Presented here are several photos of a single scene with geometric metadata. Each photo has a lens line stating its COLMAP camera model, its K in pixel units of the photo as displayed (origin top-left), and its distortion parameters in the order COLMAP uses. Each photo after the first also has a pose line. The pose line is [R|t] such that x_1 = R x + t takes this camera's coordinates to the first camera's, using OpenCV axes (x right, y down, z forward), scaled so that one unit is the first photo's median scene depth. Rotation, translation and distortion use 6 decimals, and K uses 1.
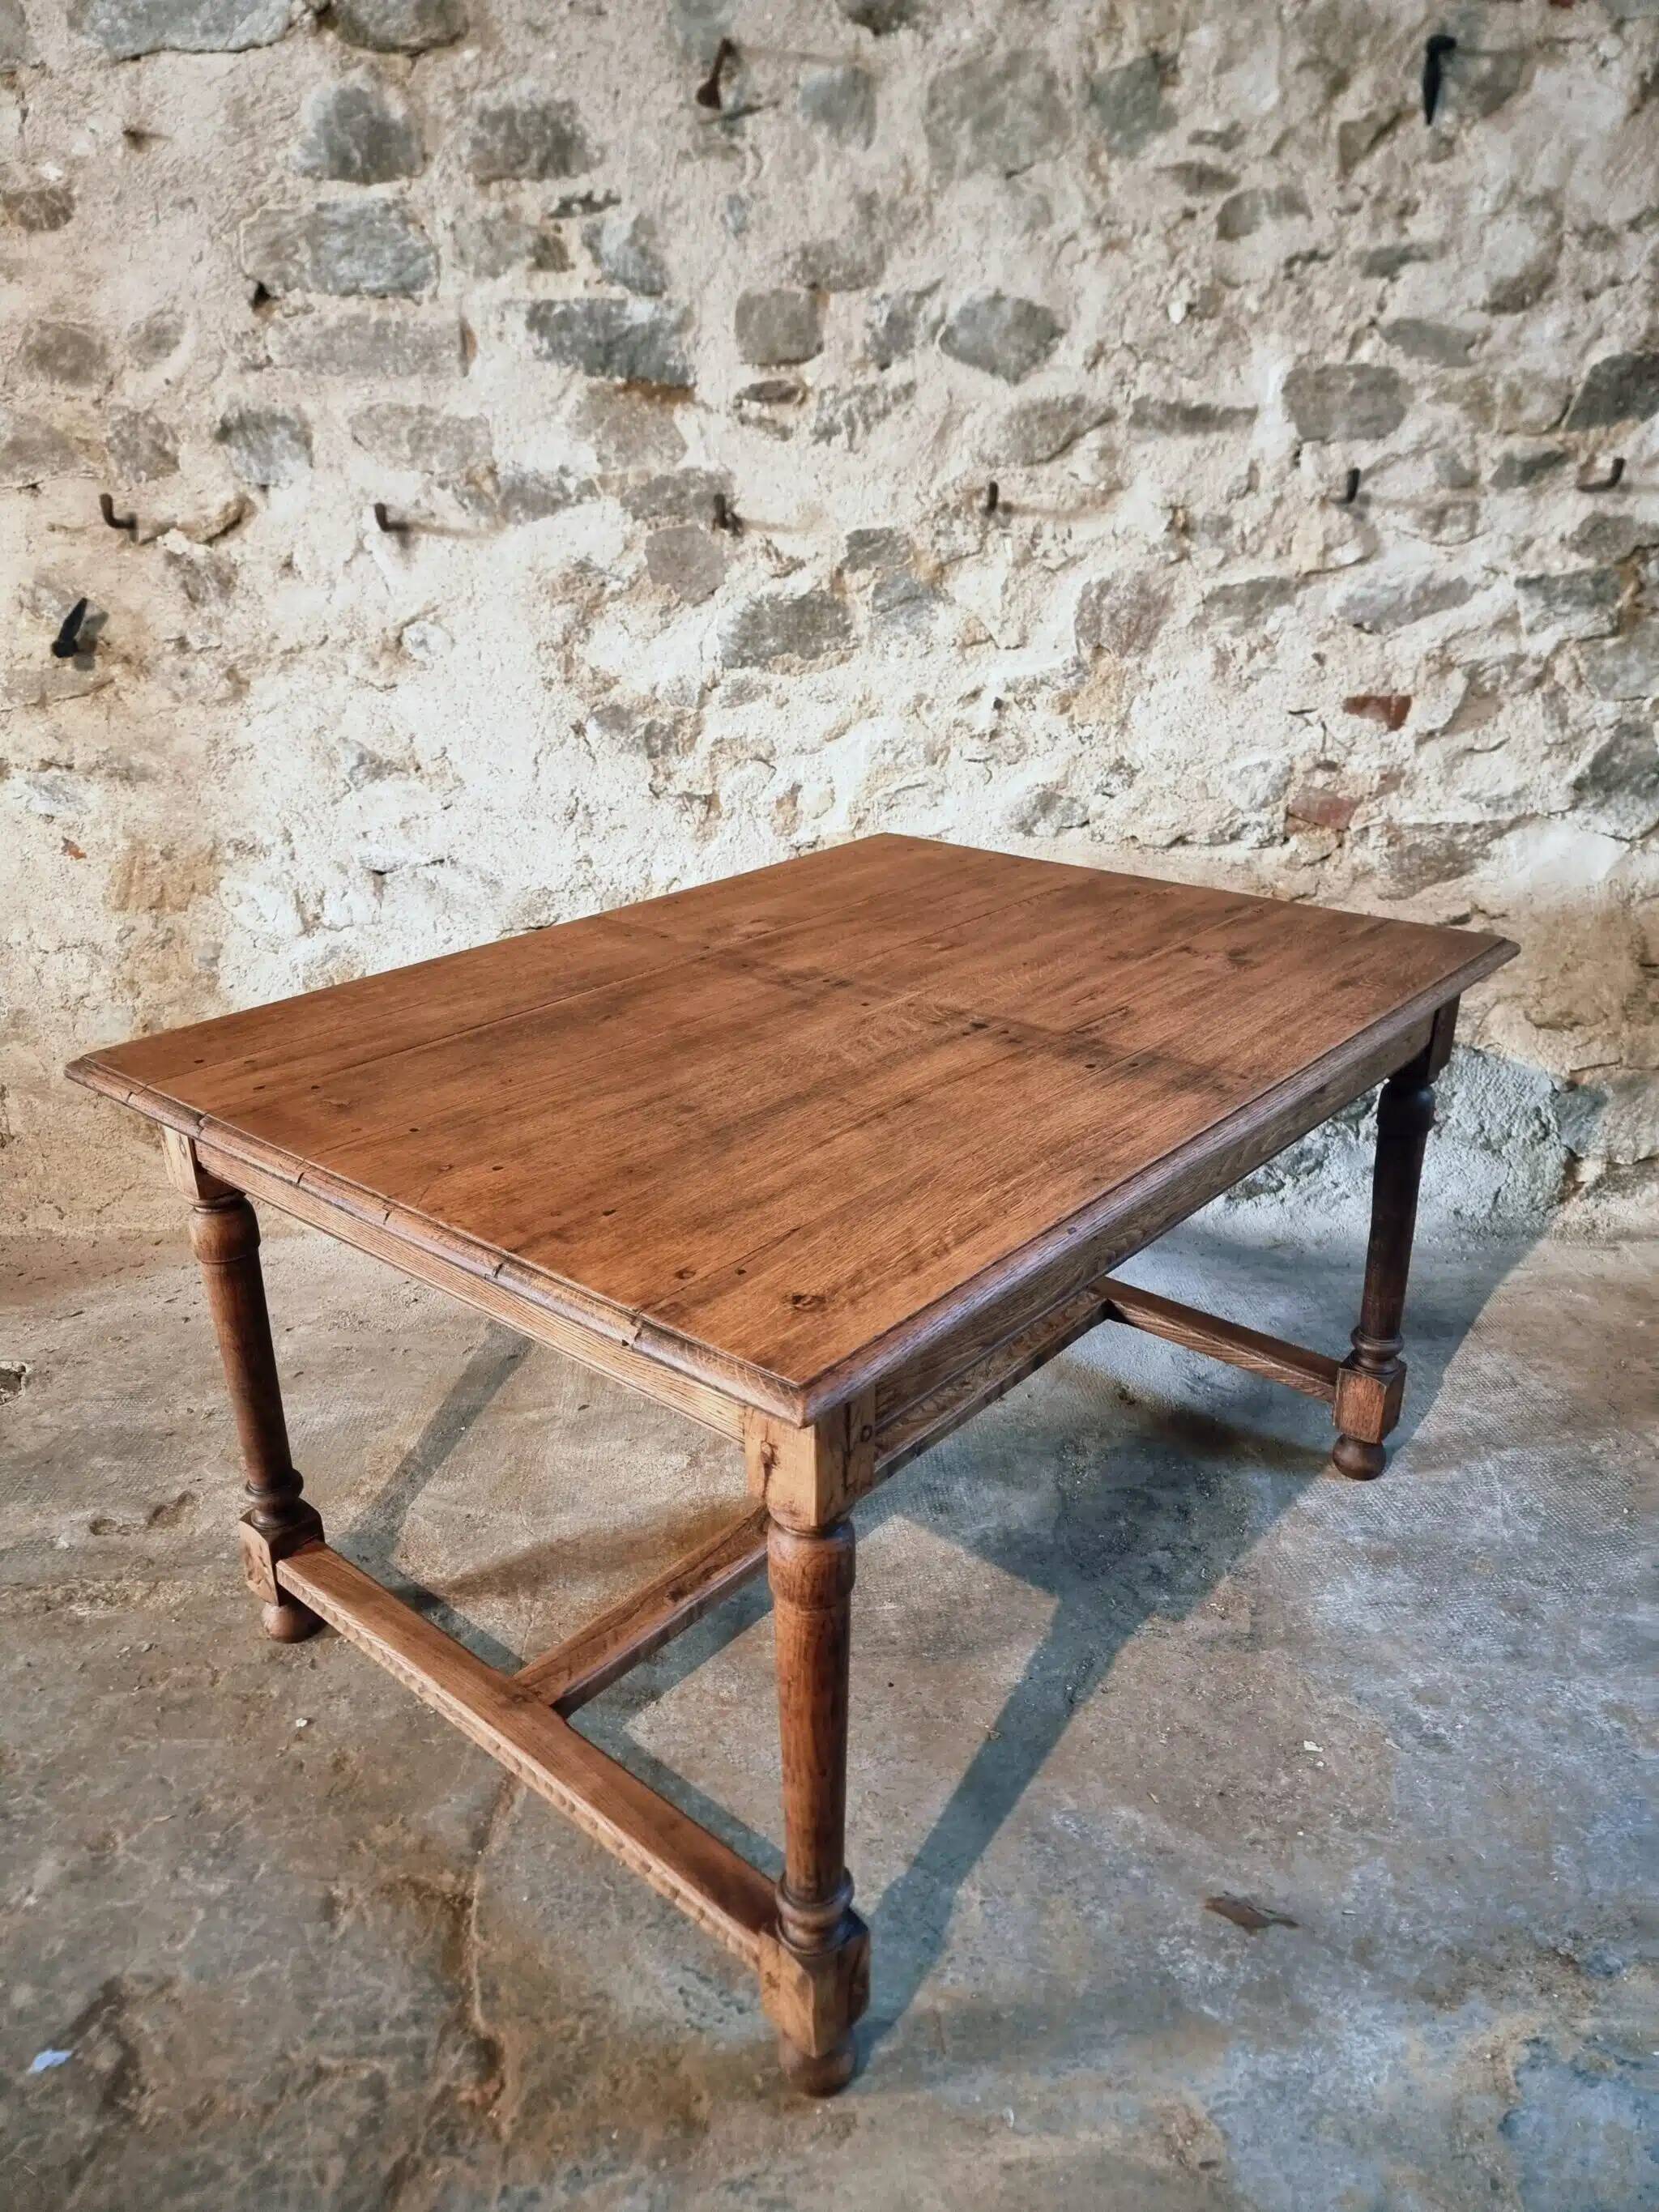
lens RADIAL K [[1534.1, 0, 833.0], [0, 1534.1, 1106.0], [0, 0, 1]] dist [0.062230, -0.056199]
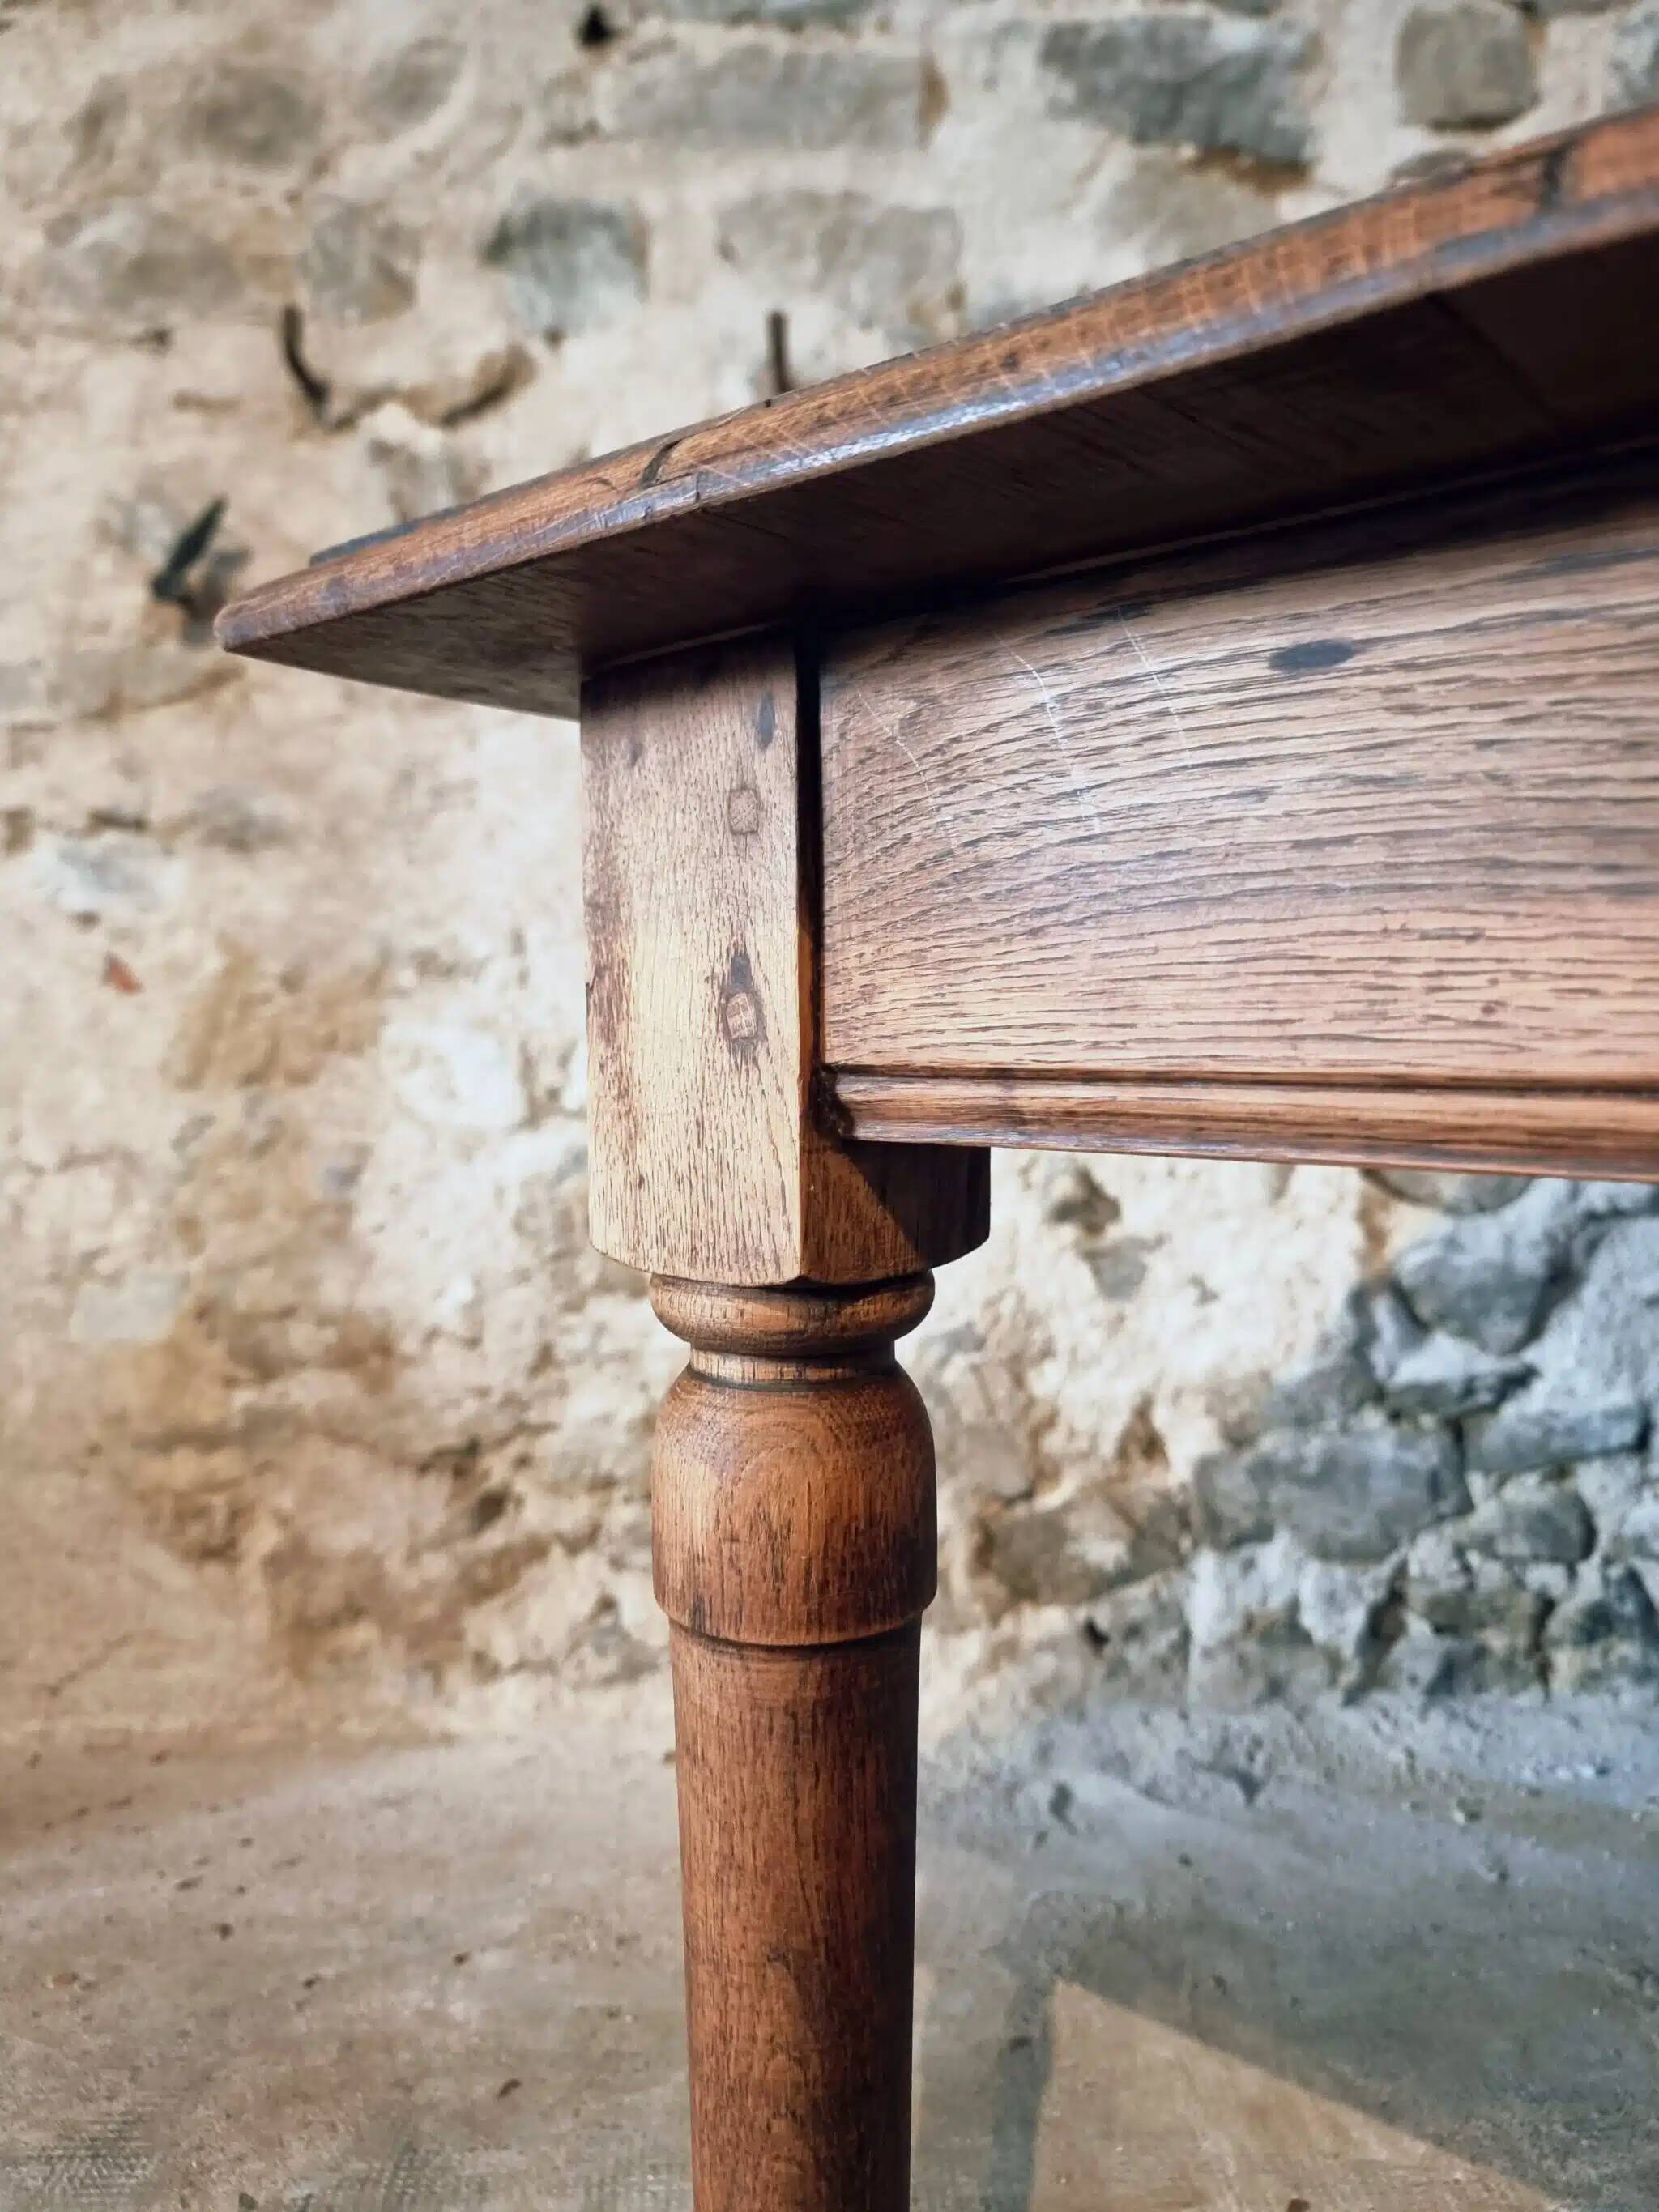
lens RADIAL K [[1571.1, 0, 825.3], [0, 1571.1, 1131.4], [0, 0, 1]] dist [0.039754, -0.052656]
pose [[0.999986, 0.004762, -0.002338, -0.263843], [-0.005259, 0.947411, -0.319975, 0.070519], [0.000691, 0.319983, 0.947423, 0.539660]]
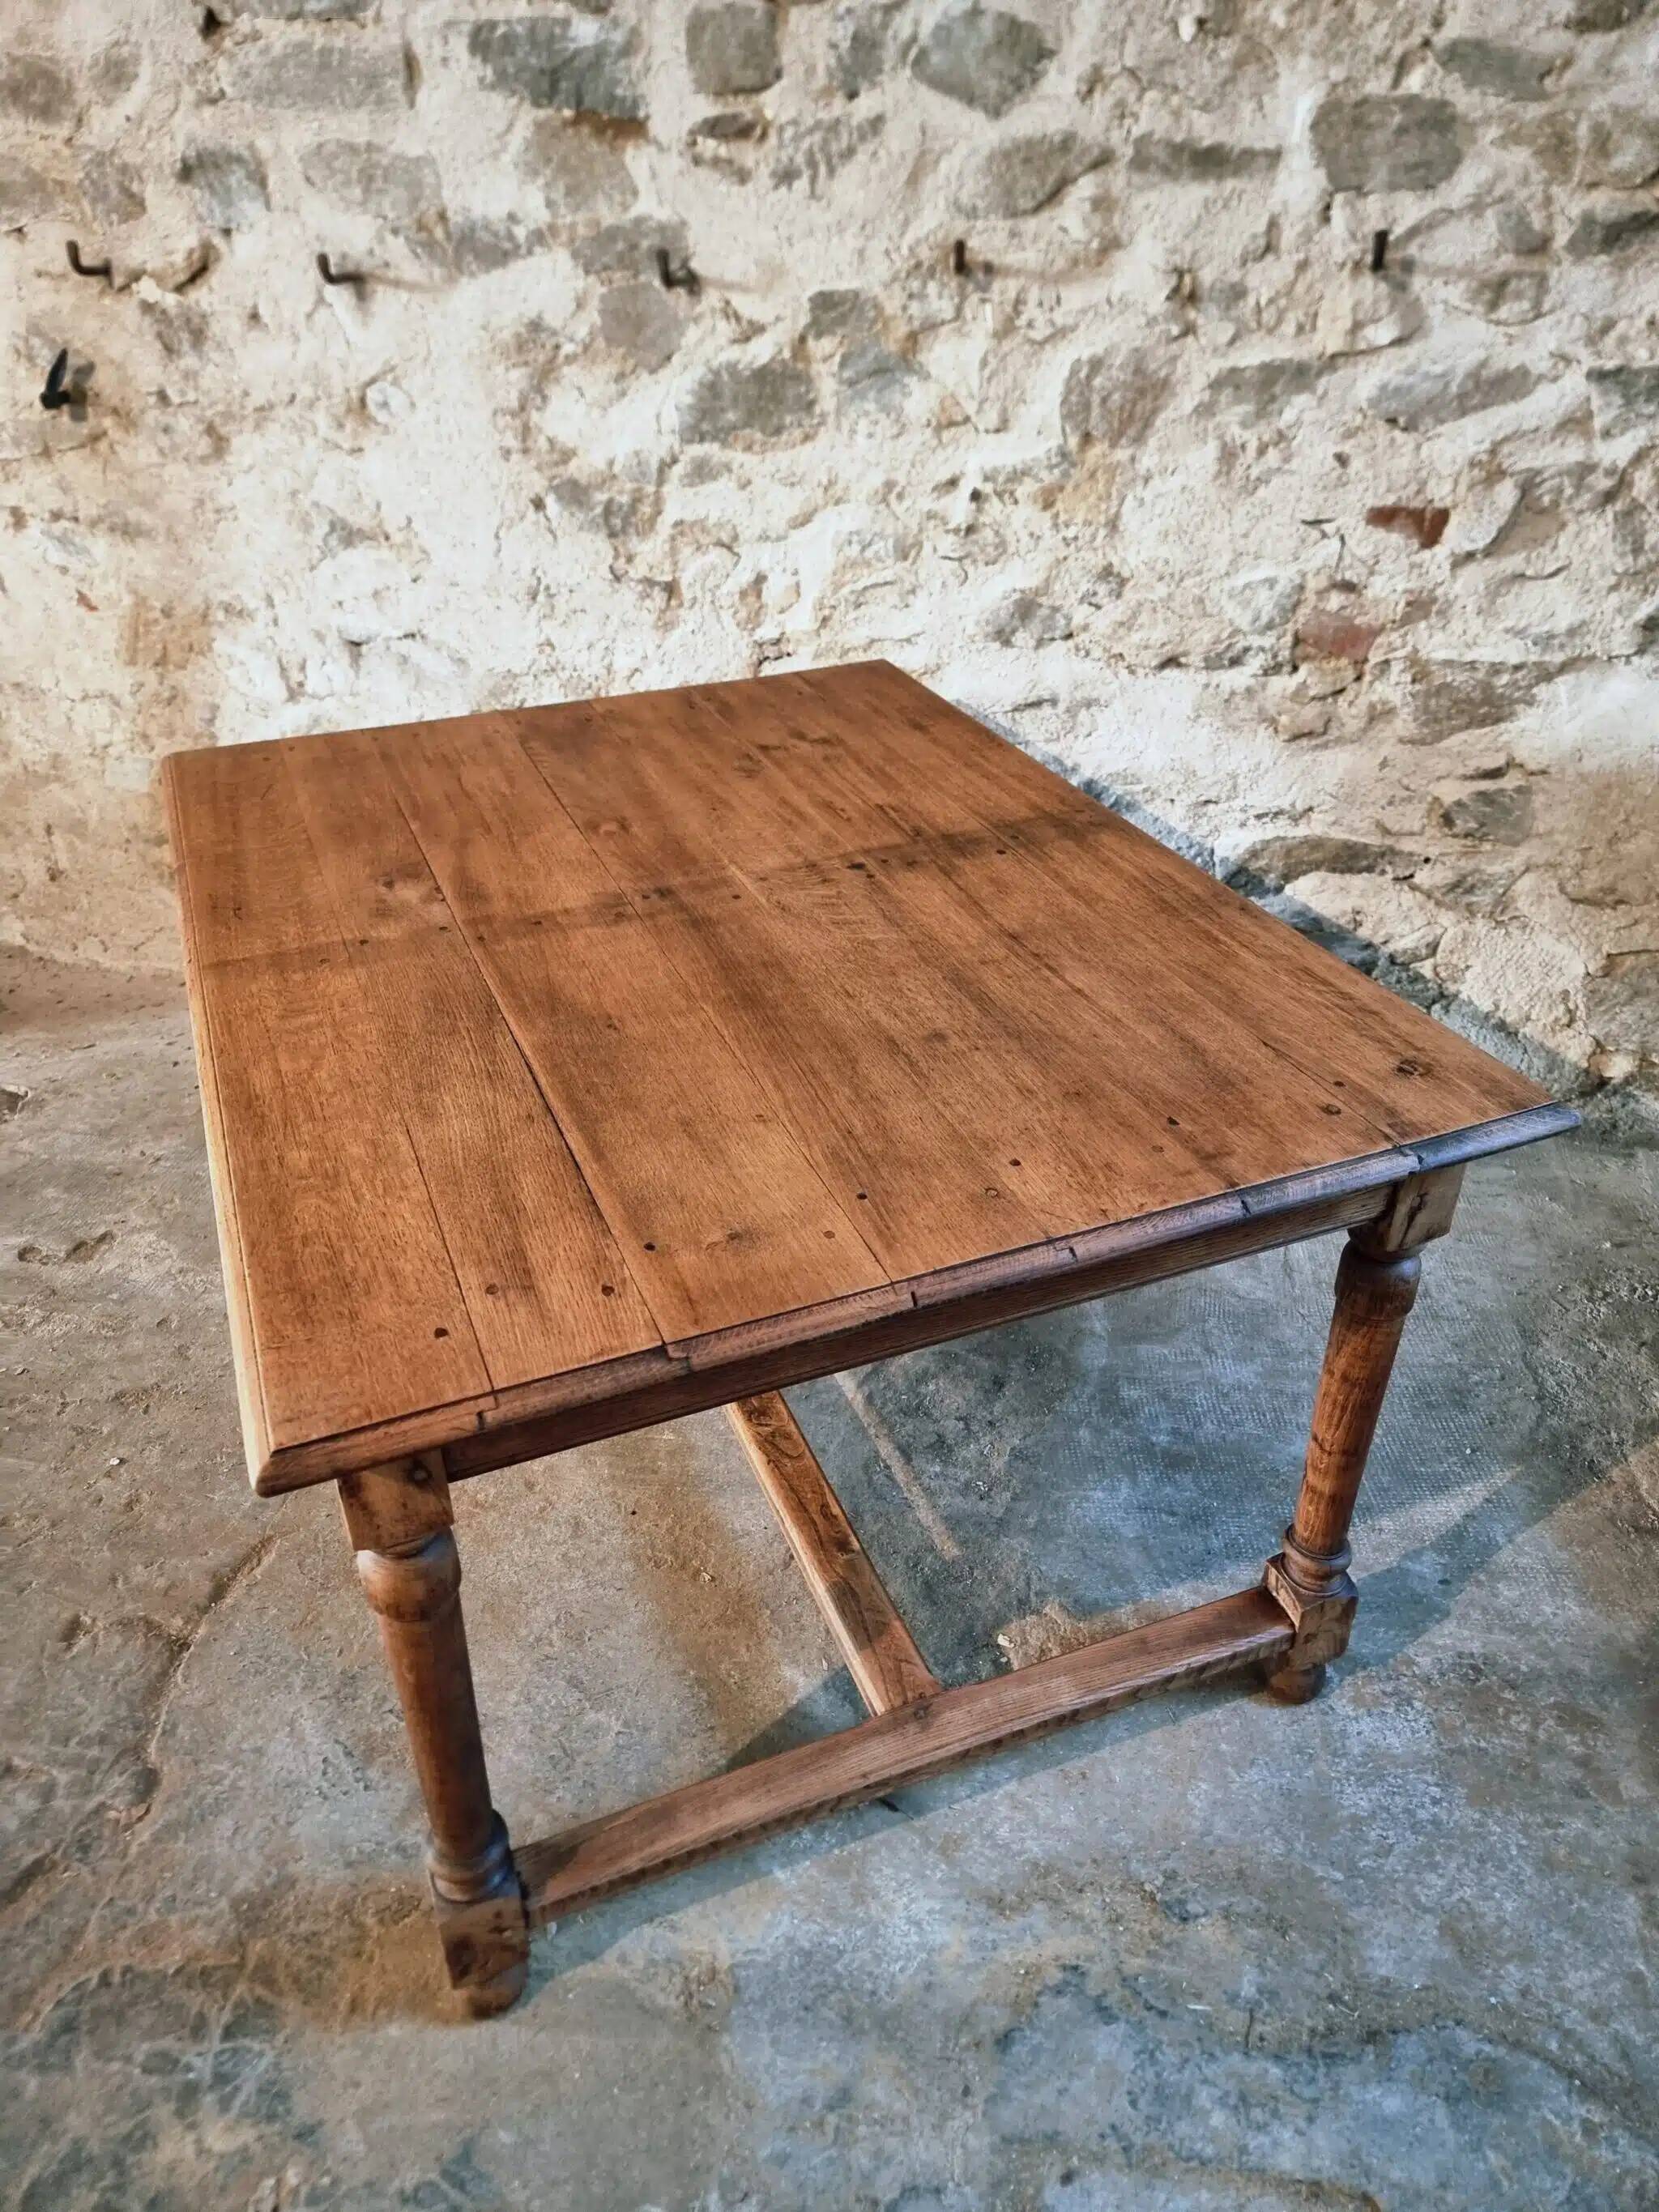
lens RADIAL K [[1542.4, 0, 818.6], [0, 1542.4, 1103.0], [0, 0, 1]] dist [0.041240, -0.032630]
pose [[0.976917, 0.114476, -0.180358, 0.233734], [-0.082011, 0.980576, 0.178169, -0.069058], [0.197251, -0.159265, 0.967330, 0.044180]]
